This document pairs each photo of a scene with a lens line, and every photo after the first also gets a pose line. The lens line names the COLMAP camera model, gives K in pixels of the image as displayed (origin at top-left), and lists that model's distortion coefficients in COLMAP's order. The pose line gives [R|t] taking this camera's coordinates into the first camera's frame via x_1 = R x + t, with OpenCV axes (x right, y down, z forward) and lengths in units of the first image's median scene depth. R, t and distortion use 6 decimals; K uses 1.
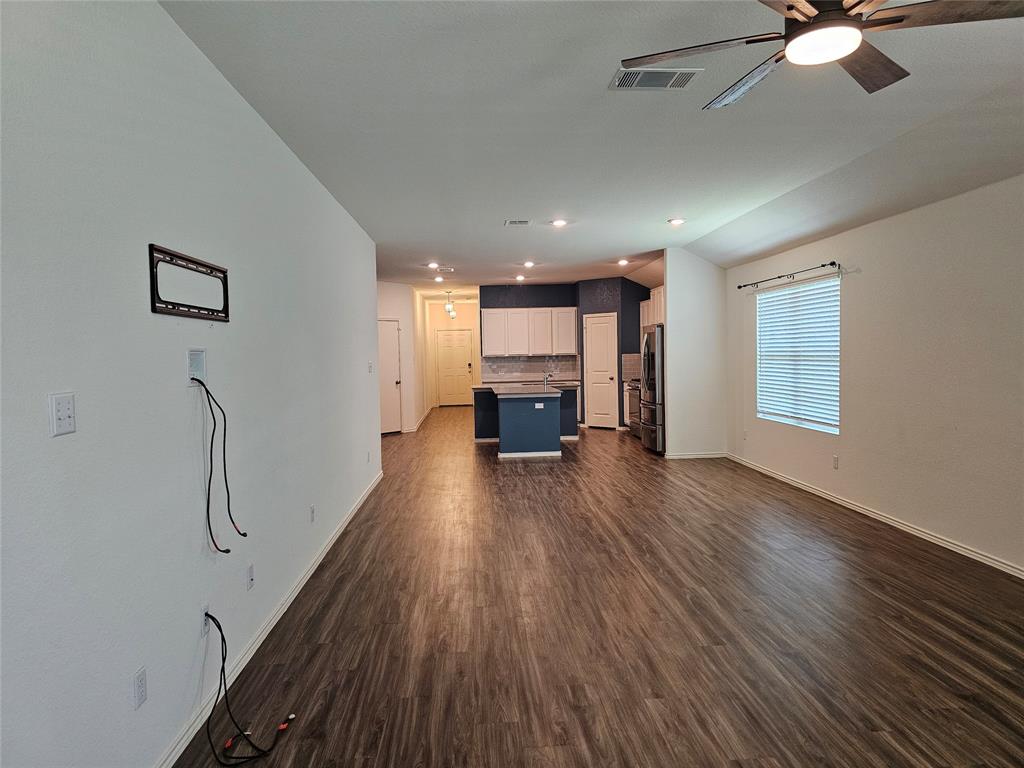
lens RADIAL K [[678.9, 0, 495.5], [0, 678.9, 392.1], [0, 0, 1]] dist [-0.000786, -0.007884]
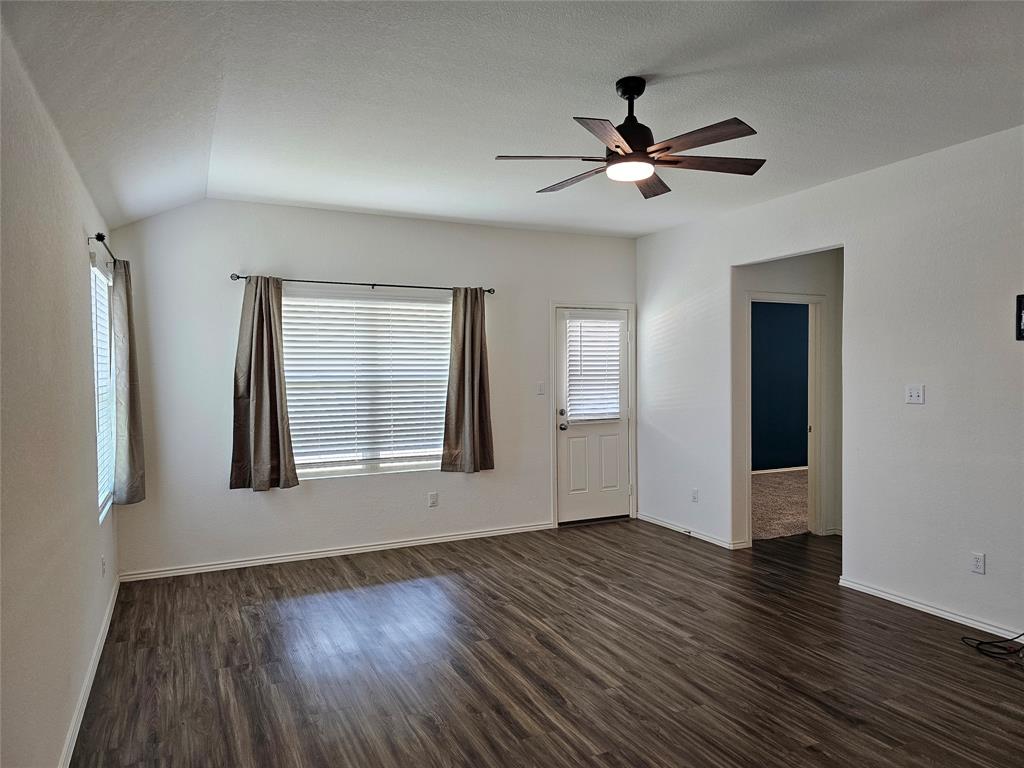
lens RADIAL K [[679.9, 0, 512.0], [0, 679.9, 384.0], [0, 0, 1]] dist [0.080939, -0.080828]
pose [[-0.915721, 0.035897, -0.400208, 0.533183], [0.003116, 0.996606, 0.082264, -0.069515], [0.401803, 0.074084, -0.912725, 0.909038]]
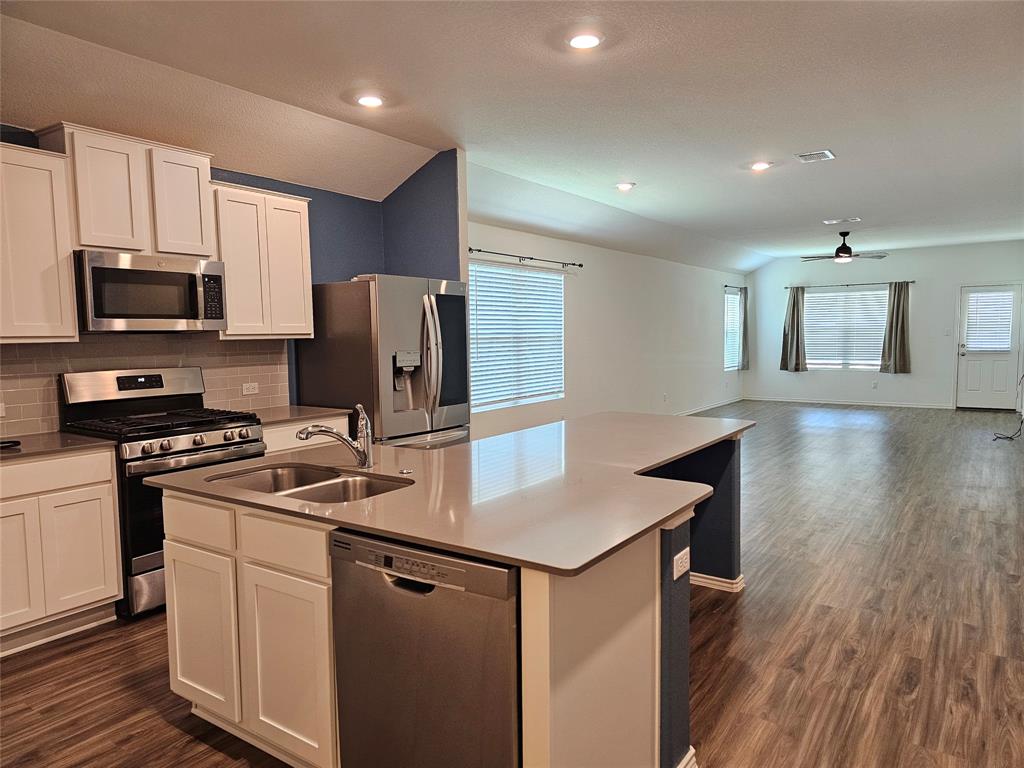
lens RADIAL K [[683.8, 0, 506.2], [0, 683.8, 388.1], [0, 0, 1]] dist [0.078976, -0.080141]
pose [[-0.796121, -0.018636, 0.604850, -0.228975], [0.063379, 0.991461, 0.113970, -0.131676], [-0.601809, 0.129069, -0.788142, 2.507311]]
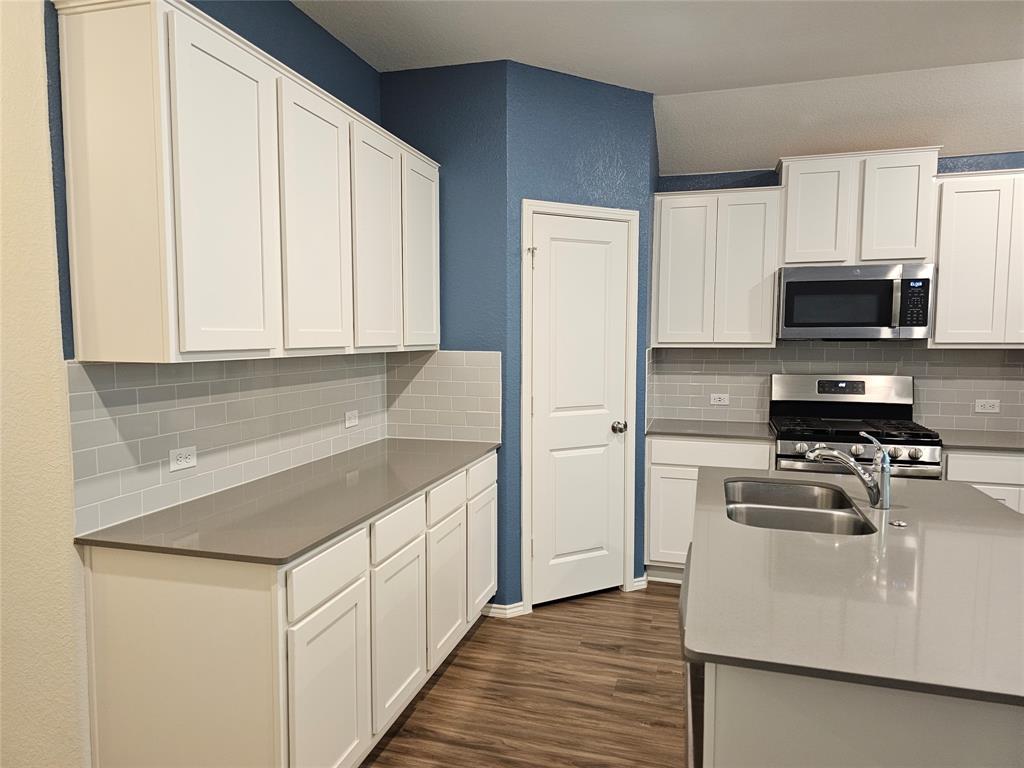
lens RADIAL K [[683.8, 0, 506.2], [0, 683.8, 388.1], [0, 0, 1]] dist [0.078976, -0.080141]
pose [[0.323303, -0.052408, 0.944843, -0.321187], [0.046102, 0.998152, 0.039589, -0.124738], [-0.945172, 0.030760, 0.325121, 2.252350]]
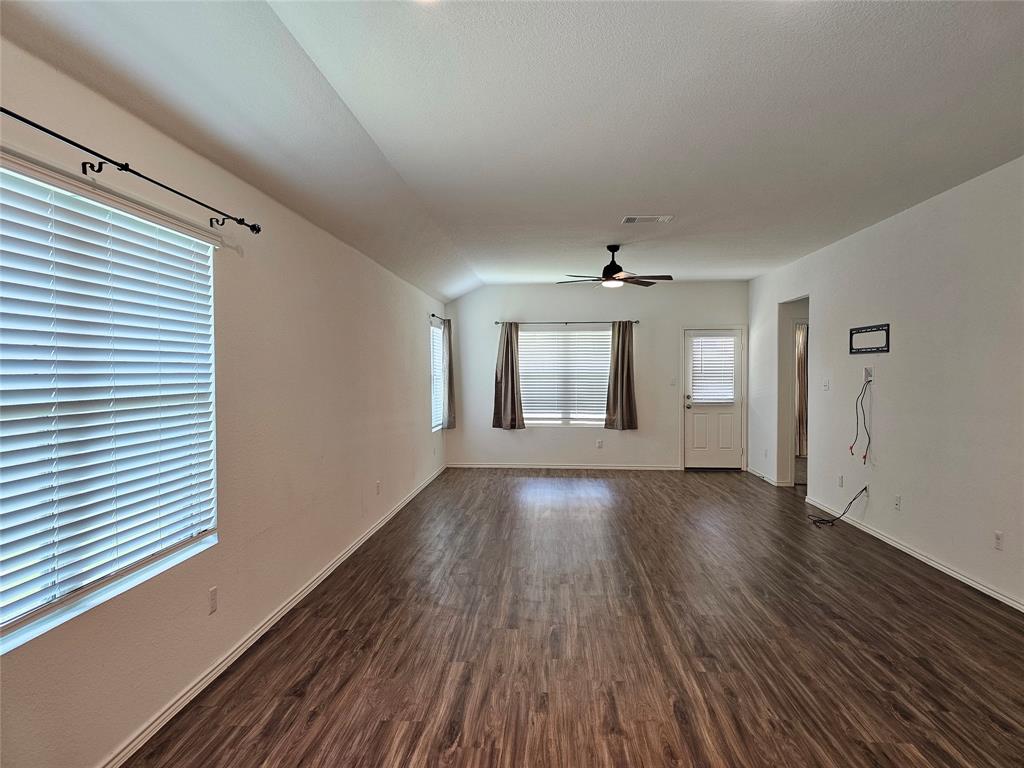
lens RADIAL K [[683.8, 0, 506.2], [0, 683.8, 388.1], [0, 0, 1]] dist [0.078976, -0.080141]
pose [[-0.994462, 0.019281, 0.103315, 0.269716], [0.027713, 0.996344, 0.080811, -0.112933], [-0.101379, 0.083227, -0.991360, 1.804066]]
